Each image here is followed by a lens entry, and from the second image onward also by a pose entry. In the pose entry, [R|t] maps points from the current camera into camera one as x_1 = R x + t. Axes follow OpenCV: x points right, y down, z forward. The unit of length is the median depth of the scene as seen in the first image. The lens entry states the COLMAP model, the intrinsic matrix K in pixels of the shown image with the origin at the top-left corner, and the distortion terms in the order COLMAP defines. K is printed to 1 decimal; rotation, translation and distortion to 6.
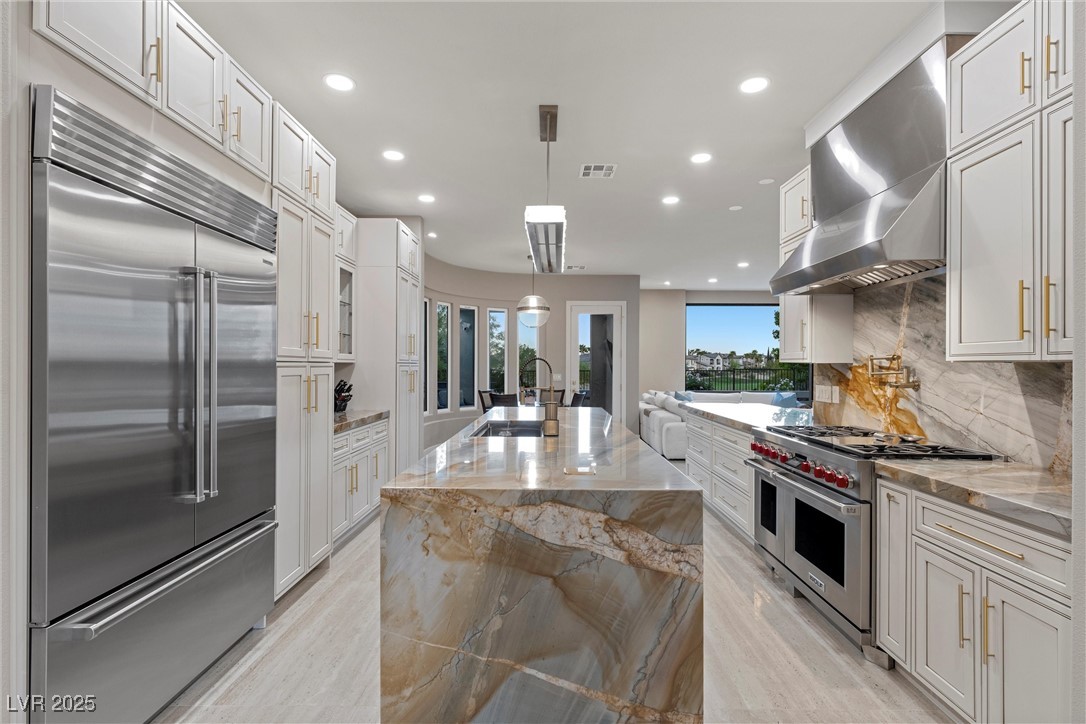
lens RADIAL K [[516.3, 0, 542.3], [0, 516.3, 364.2], [0, 0, 1]] dist [0.011047, 0.000241]
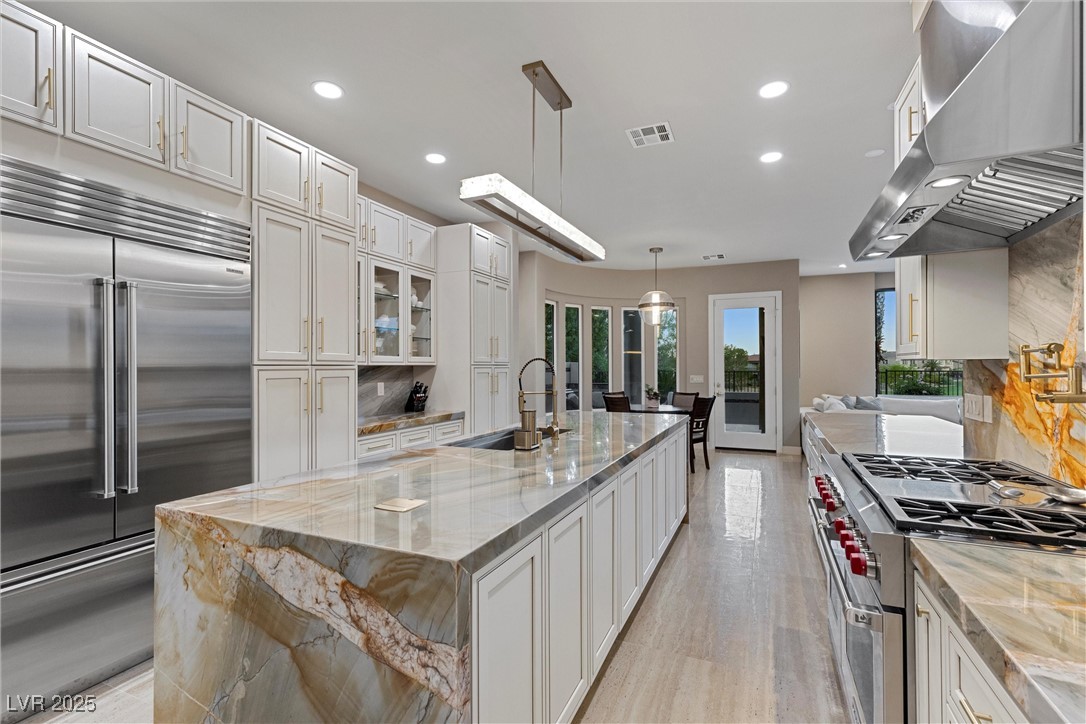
lens RADIAL K [[489.4, 0, 547.6], [0, 489.4, 364.0], [0, 0, 1]] dist [0.010702, -0.000757]
pose [[0.918265, -0.009940, -0.395842, 0.652452], [0.008654, 0.999950, -0.005034, 0.004378], [0.395872, 0.001197, 0.918305, 0.486992]]
